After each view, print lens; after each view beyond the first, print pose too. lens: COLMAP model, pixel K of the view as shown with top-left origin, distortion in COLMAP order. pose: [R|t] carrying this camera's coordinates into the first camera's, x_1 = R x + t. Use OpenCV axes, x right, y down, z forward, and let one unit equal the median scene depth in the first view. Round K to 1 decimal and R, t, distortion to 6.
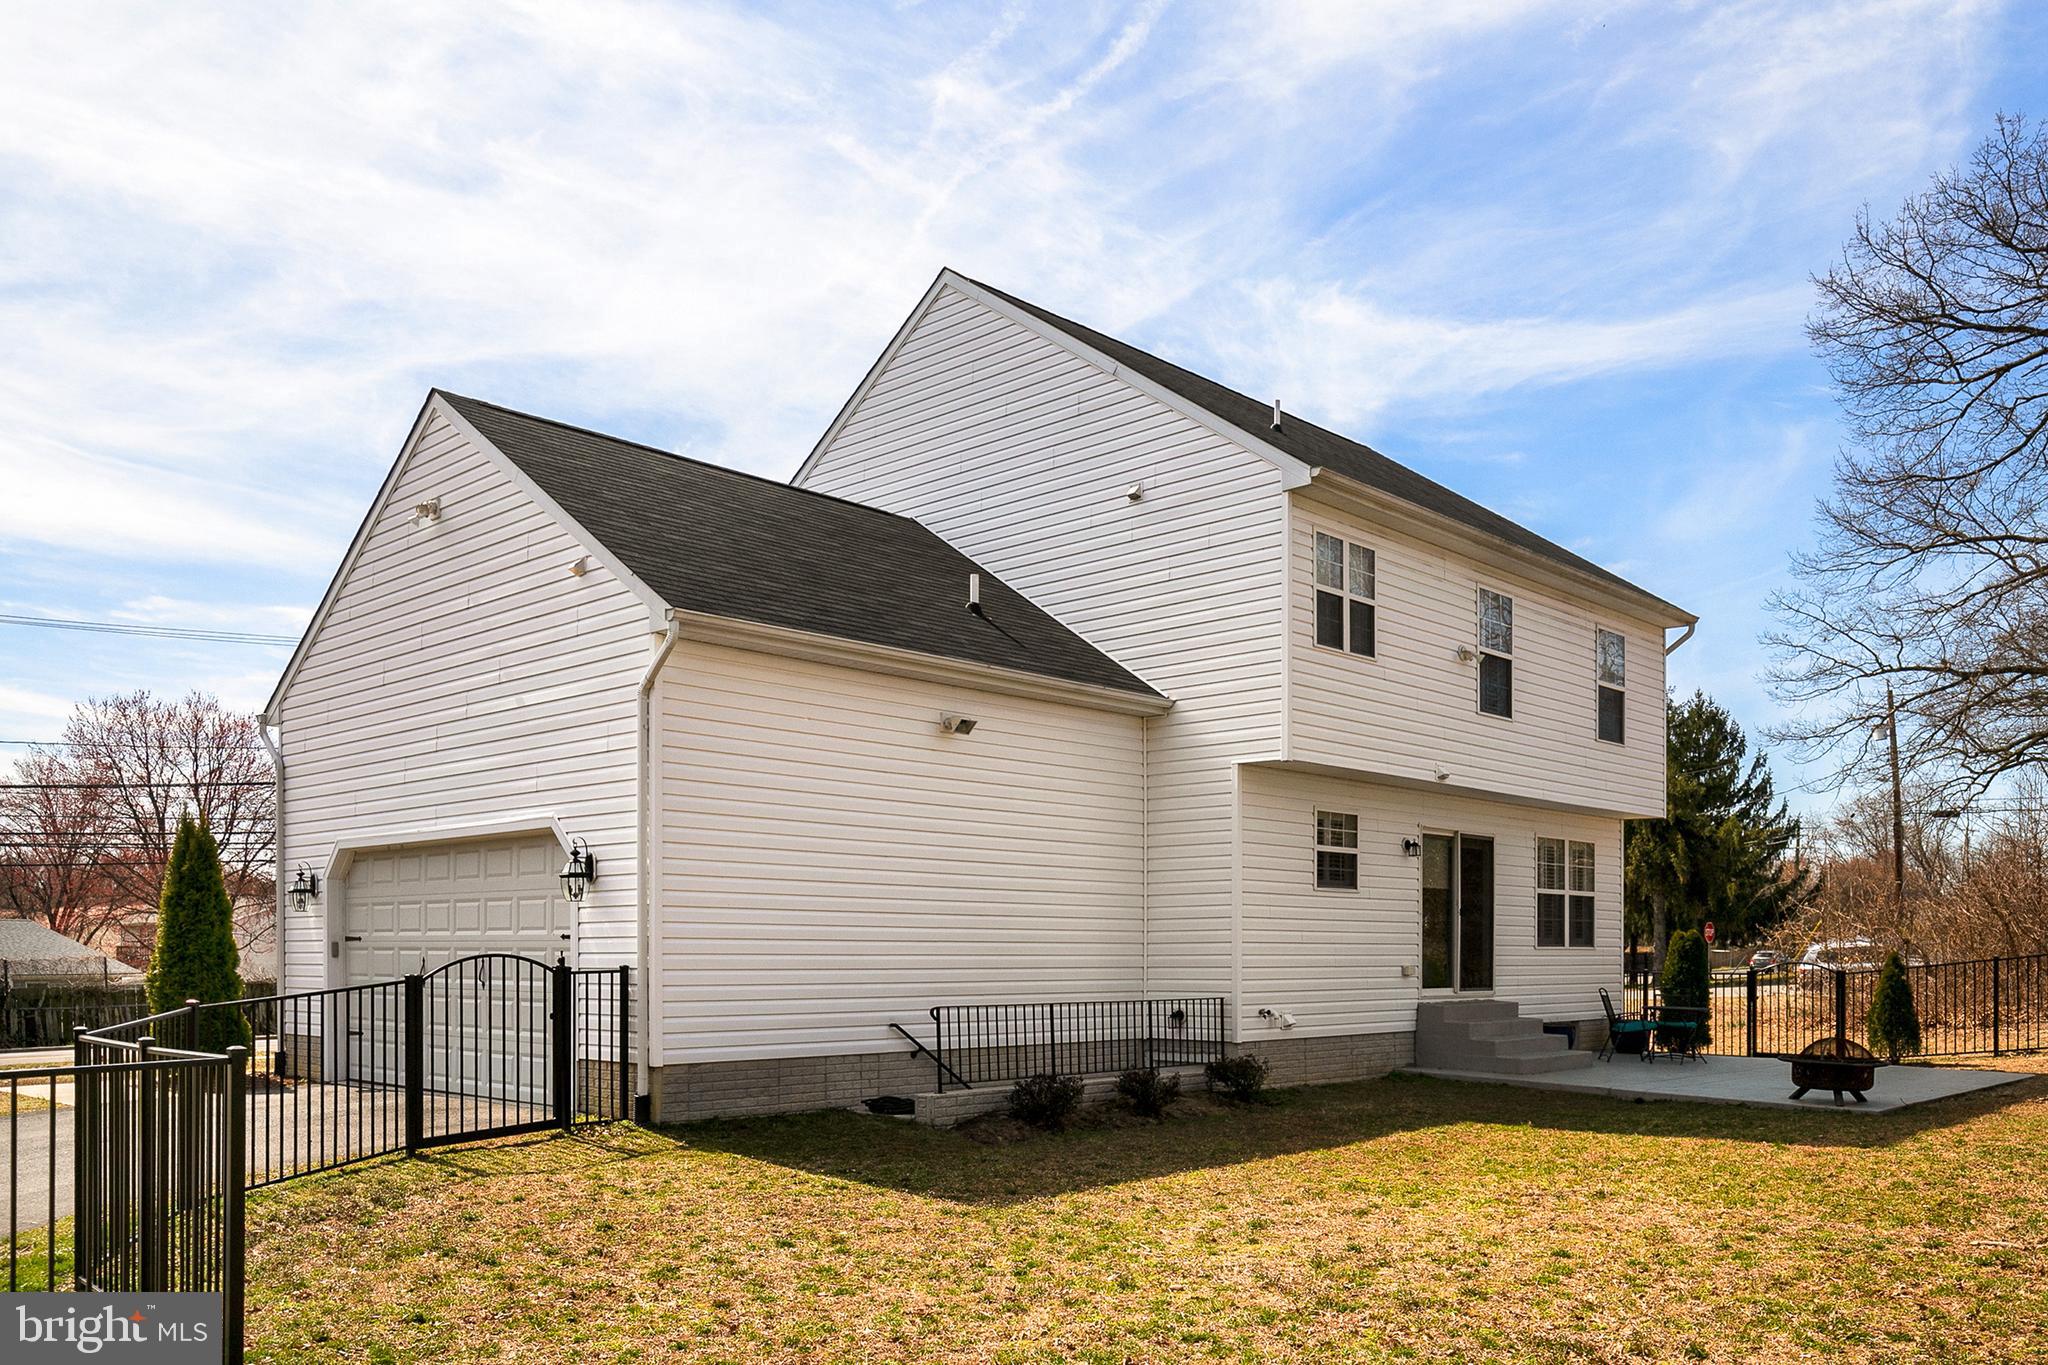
lens RADIAL K [[1590.2, 0, 1024.0], [0, 1590.2, 682.5], [0, 0, 1]] dist [0.001106, -0.000114]
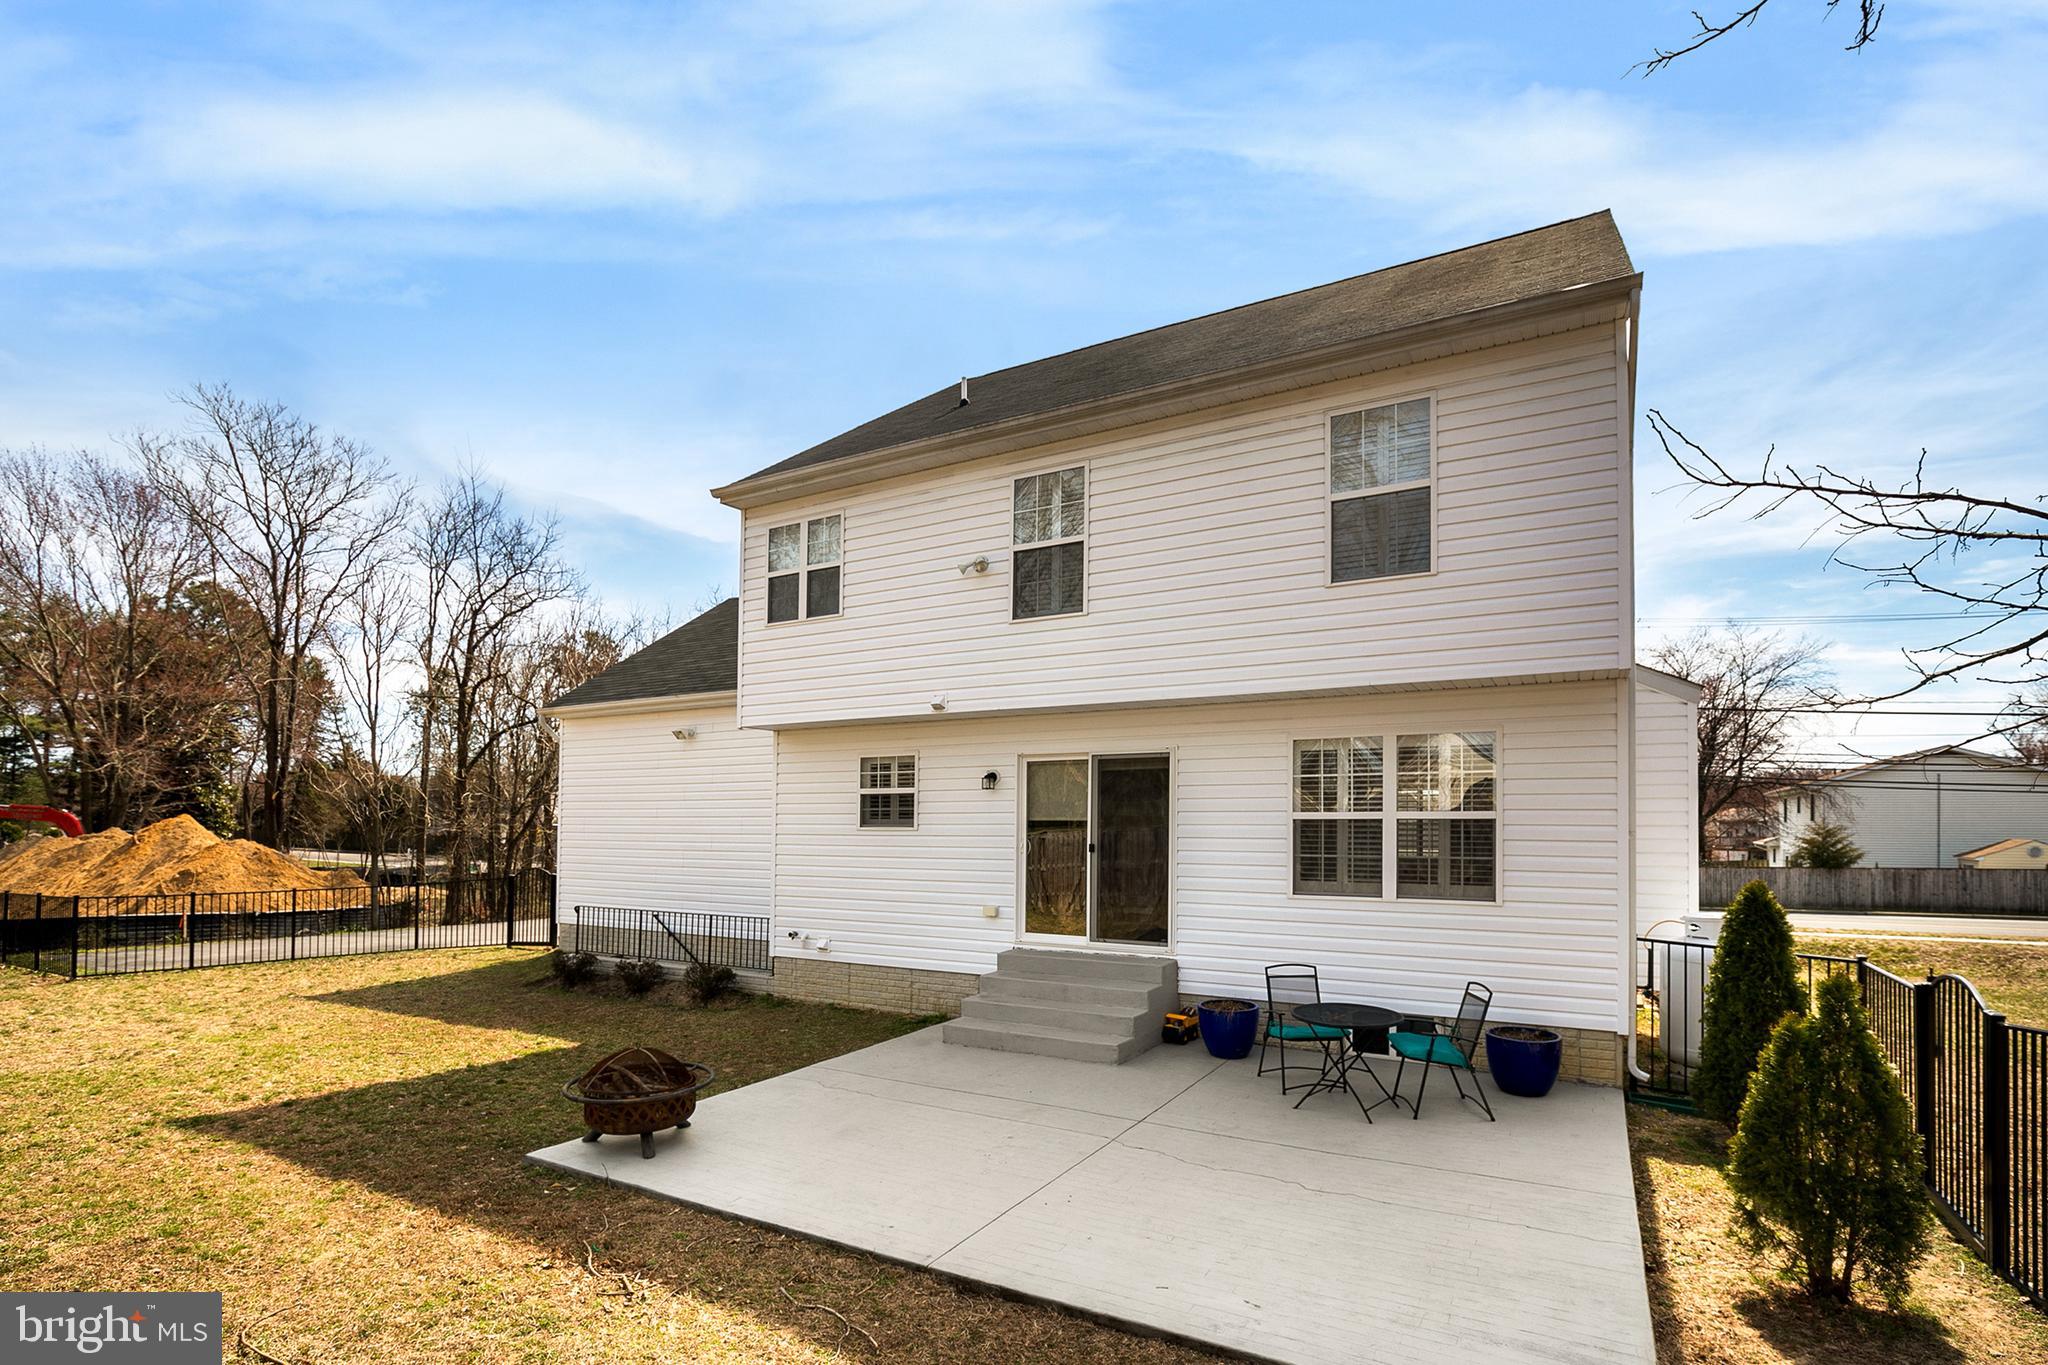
lens RADIAL K [[950.9, 0, 1027.0], [0, 950.9, 687.5], [0, 0, 1]] dist [-0.002612, -0.000445]
pose [[0.251682, -0.140494, -0.957558, 0.828672], [0.160042, 0.981827, -0.101990, 0.115349], [0.954485, -0.127581, 0.269593, 0.911758]]
